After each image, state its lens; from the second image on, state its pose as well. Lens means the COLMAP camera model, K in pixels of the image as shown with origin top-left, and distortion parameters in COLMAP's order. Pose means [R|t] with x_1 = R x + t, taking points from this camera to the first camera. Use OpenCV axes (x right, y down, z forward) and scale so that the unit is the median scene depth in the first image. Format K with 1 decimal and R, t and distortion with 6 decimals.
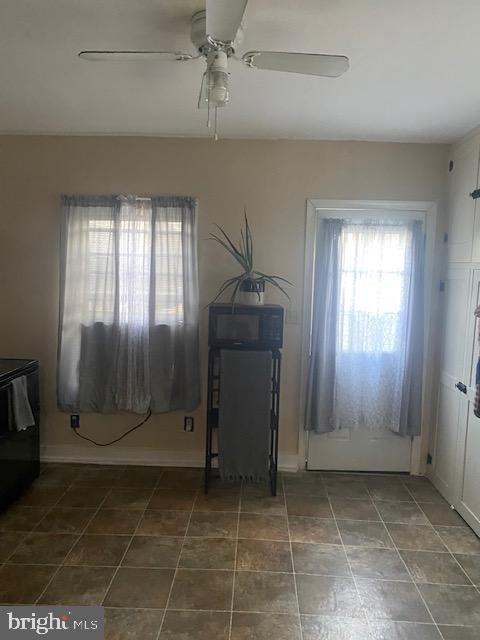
lens RADIAL K [[484.0, 0, 241.2], [0, 484.0, 319.5], [0, 0, 1]] dist [0.009996, -0.013647]
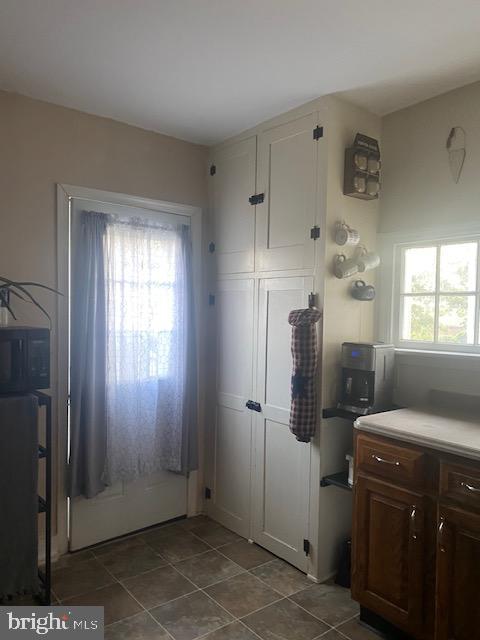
lens RADIAL K [[484.0, 0, 241.6], [0, 484.0, 321.2], [0, 0, 1]] dist [0.009996, -0.013647]
pose [[0.763239, -0.032832, 0.645281, -0.135573], [0.072114, 0.996797, -0.034578, 0.008260], [-0.642079, 0.072925, 0.763162, 0.271132]]
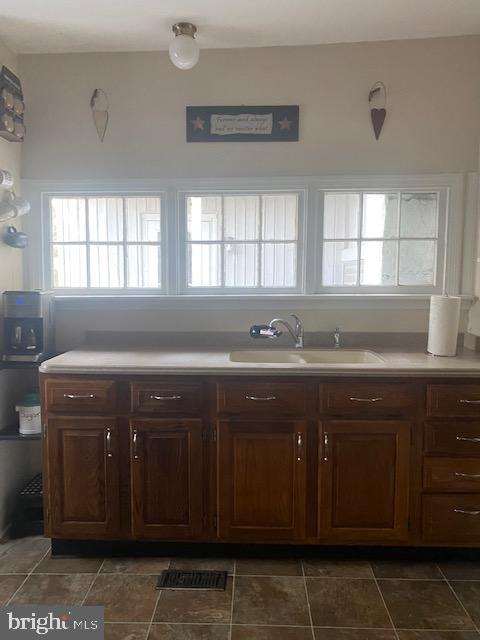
lens RADIAL K [[484.0, 0, 242.1], [0, 484.0, 316.6], [0, 0, 1]] dist [0.009996, -0.013647]
pose [[-0.008005, -0.117969, 0.992985, -0.237071], [0.096983, 0.988244, 0.118188, 0.012885], [-0.995254, 0.097249, 0.003530, 0.389123]]
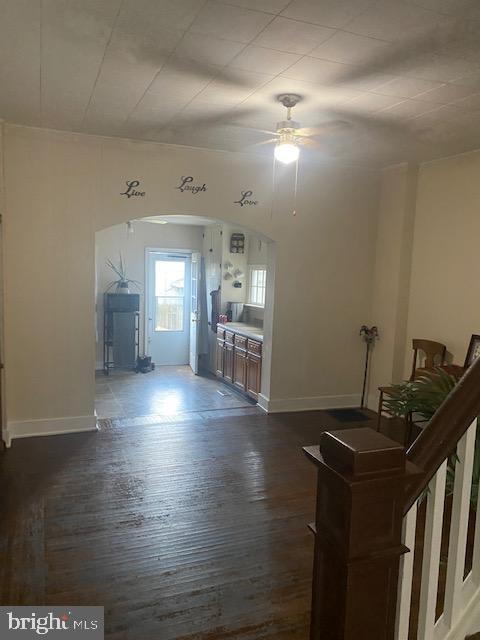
lens RADIAL K [[484.0, 0, 238.8], [0, 484.0, 322.1], [0, 0, 1]] dist [0.009996, -0.013647]
pose [[0.906320, -0.031223, 0.421436, -0.443135], [0.032950, 0.999452, 0.003186, 0.113617], [-0.421304, 0.010999, 0.906853, -1.280032]]
